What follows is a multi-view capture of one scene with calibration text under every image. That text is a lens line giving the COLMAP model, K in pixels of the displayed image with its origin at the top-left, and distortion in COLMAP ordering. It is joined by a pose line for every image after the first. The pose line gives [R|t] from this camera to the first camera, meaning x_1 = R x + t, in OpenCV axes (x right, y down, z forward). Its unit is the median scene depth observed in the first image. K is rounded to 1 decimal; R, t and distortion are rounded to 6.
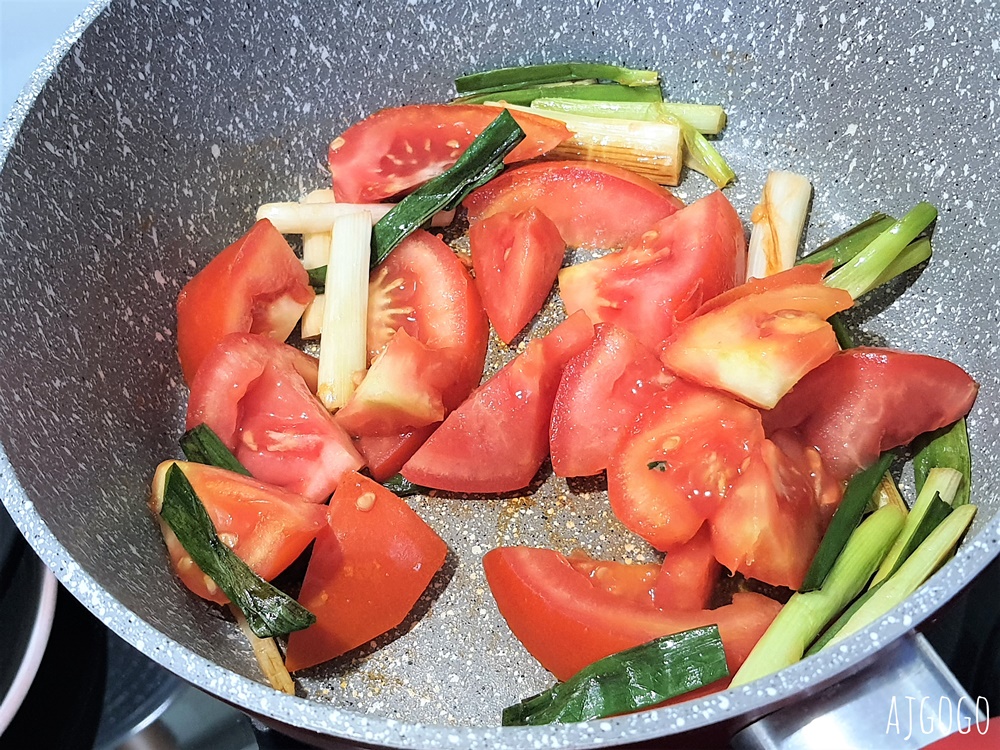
lens RADIAL K [[1535.7, 0, 460.2], [0, 1535.7, 390.5], [0, 0, 1]] dist [0.108845, -0.210563]
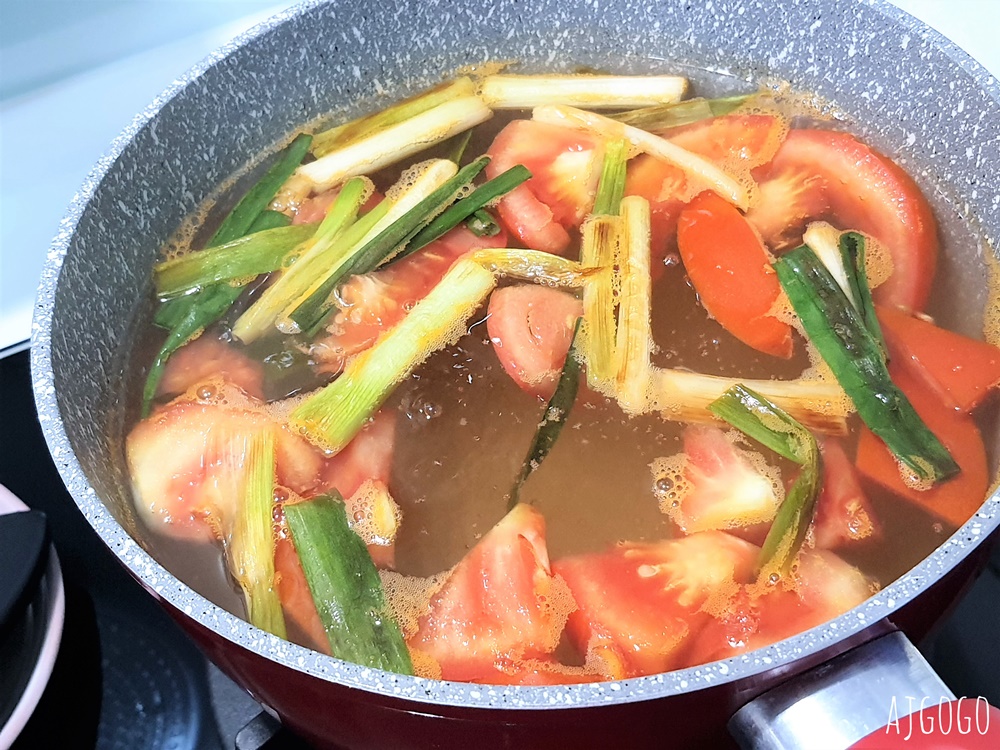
lens RADIAL K [[1535.7, 0, 460.2], [0, 1535.7, 390.5], [0, 0, 1]] dist [0.108845, -0.210563]
pose [[0.998818, 0.048087, 0.007110, -0.022379], [-0.046377, 0.986513, -0.156977, 0.126167], [-0.014562, 0.156462, 0.987577, -0.072877]]
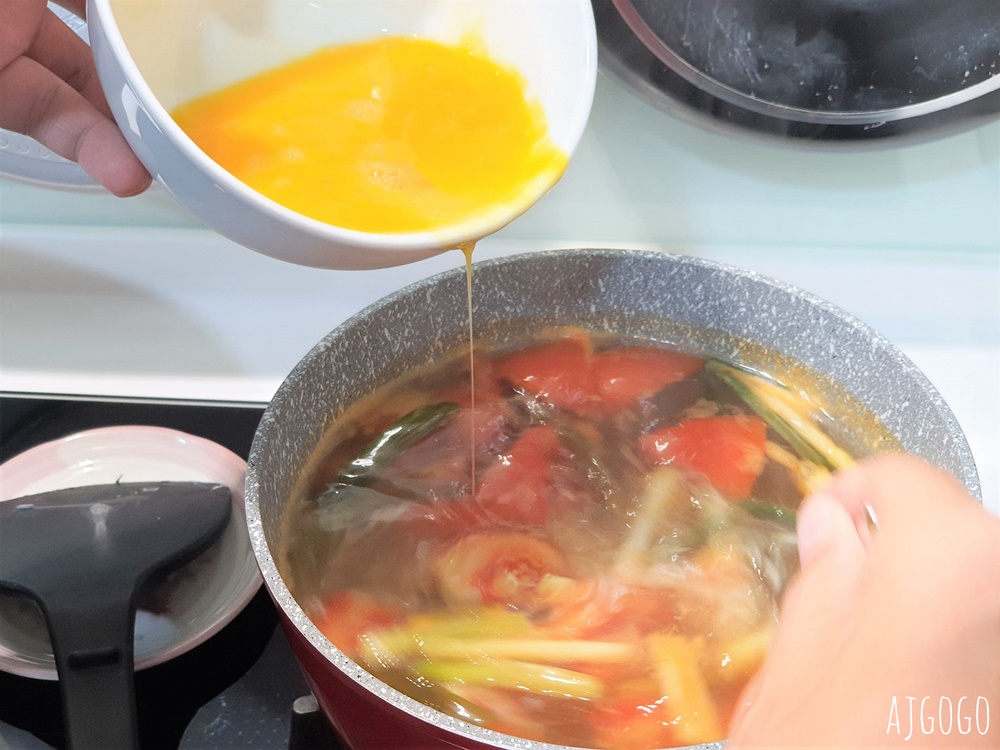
lens RADIAL K [[1750.9, 0, 500.0], [0, 1750.9, 375.0], [0, 0, 1]] dist [0.329226, 0.014846]
pose [[0.858016, 0.421877, -0.292964, 0.362336], [-0.487733, 0.848036, -0.207249, 0.186834], [0.161010, 0.320711, 0.933392, -0.623752]]
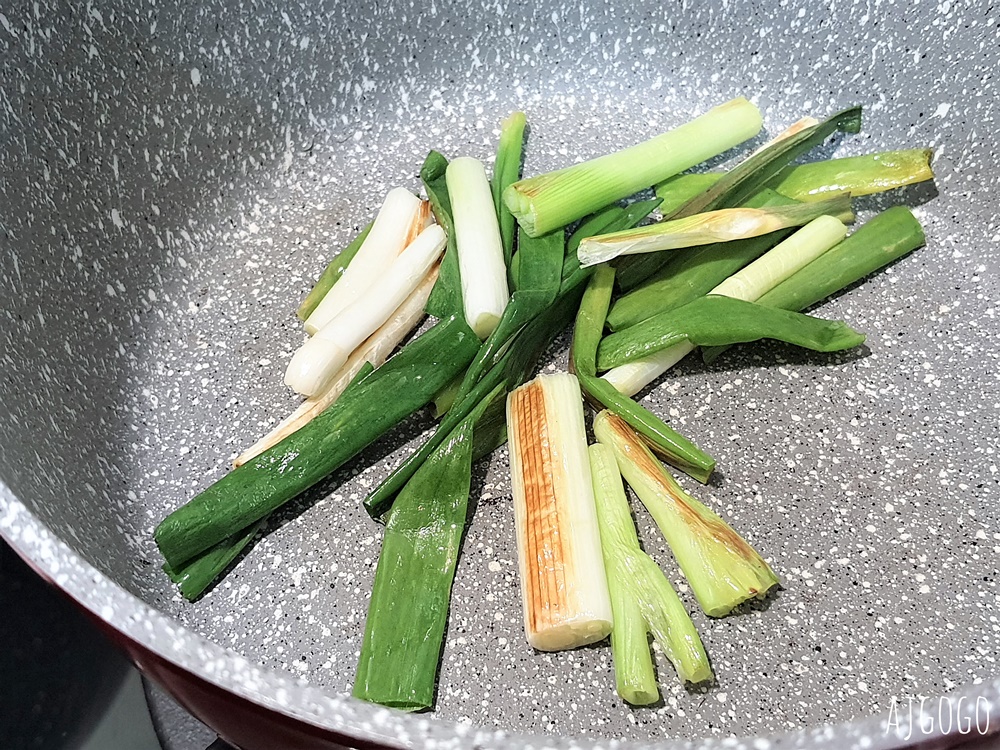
lens RADIAL K [[1535.7, 0, 460.2], [0, 1535.7, 390.5], [0, 0, 1]] dist [0.108845, -0.210563]
pose [[0.994143, 0.065901, 0.085651, -0.080837], [-0.057691, 0.993802, -0.095021, 0.087351], [-0.091382, 0.089524, 0.991784, 0.186304]]
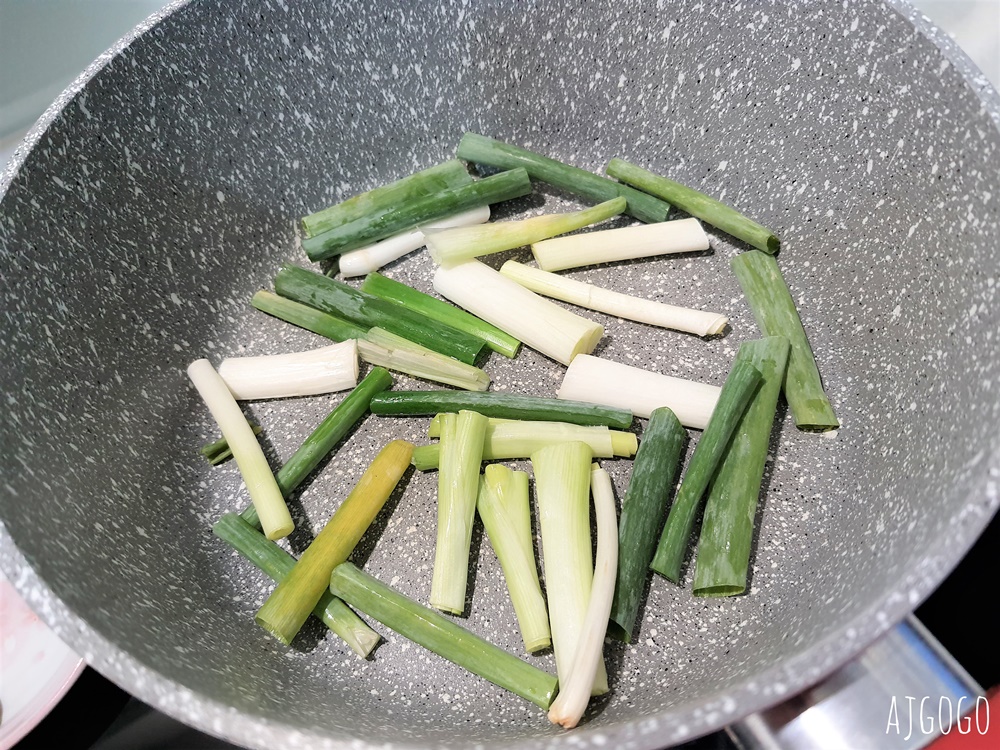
lens RADIAL K [[796.4, 0, 479.3], [0, 796.4, 377.1], [0, 0, 1]] dist [0.041928, -0.125738]
pose [[0.997276, -0.040823, 0.061434, 0.003760], [0.041960, 0.998969, -0.017323, 0.010073], [-0.060663, 0.019853, 0.997961, 0.365459]]
